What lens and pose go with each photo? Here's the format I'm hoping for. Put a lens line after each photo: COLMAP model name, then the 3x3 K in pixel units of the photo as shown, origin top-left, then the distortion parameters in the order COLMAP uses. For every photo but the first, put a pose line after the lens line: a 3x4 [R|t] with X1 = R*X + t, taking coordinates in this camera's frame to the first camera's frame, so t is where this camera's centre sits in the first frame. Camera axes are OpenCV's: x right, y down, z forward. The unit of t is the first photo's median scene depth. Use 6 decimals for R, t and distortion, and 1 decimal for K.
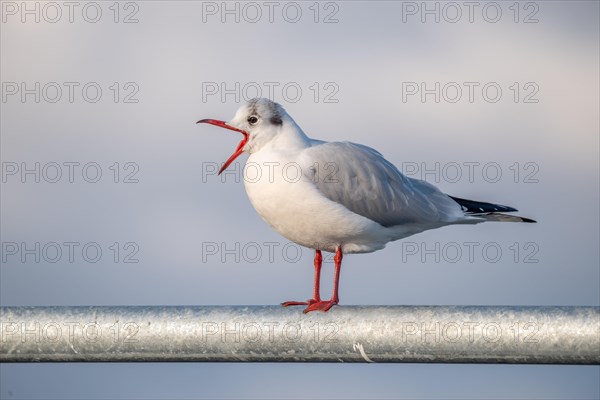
lens RADIAL K [[262.2, 0, 299.6], [0, 262.2, 200.3], [0, 0, 1]] dist [-0.001875, 0.000309]
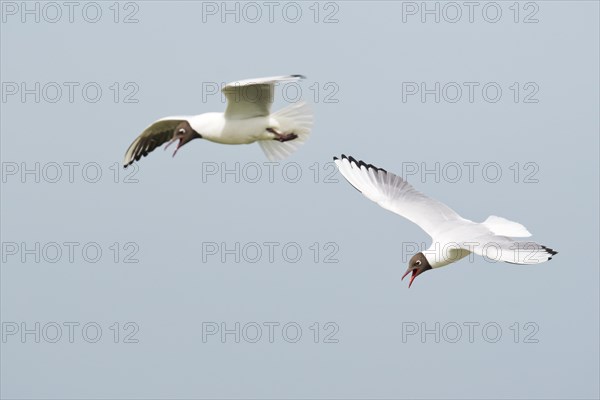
lens RADIAL K [[262.2, 0, 299.6], [0, 262.2, 200.3], [0, 0, 1]] dist [-0.001875, 0.000309]
pose [[0.999999, 0.001593, 0.000273, -0.000151], [-0.001593, 0.999999, 0.000304, -0.115047], [-0.000273, -0.000305, 1.000000, -0.000002]]
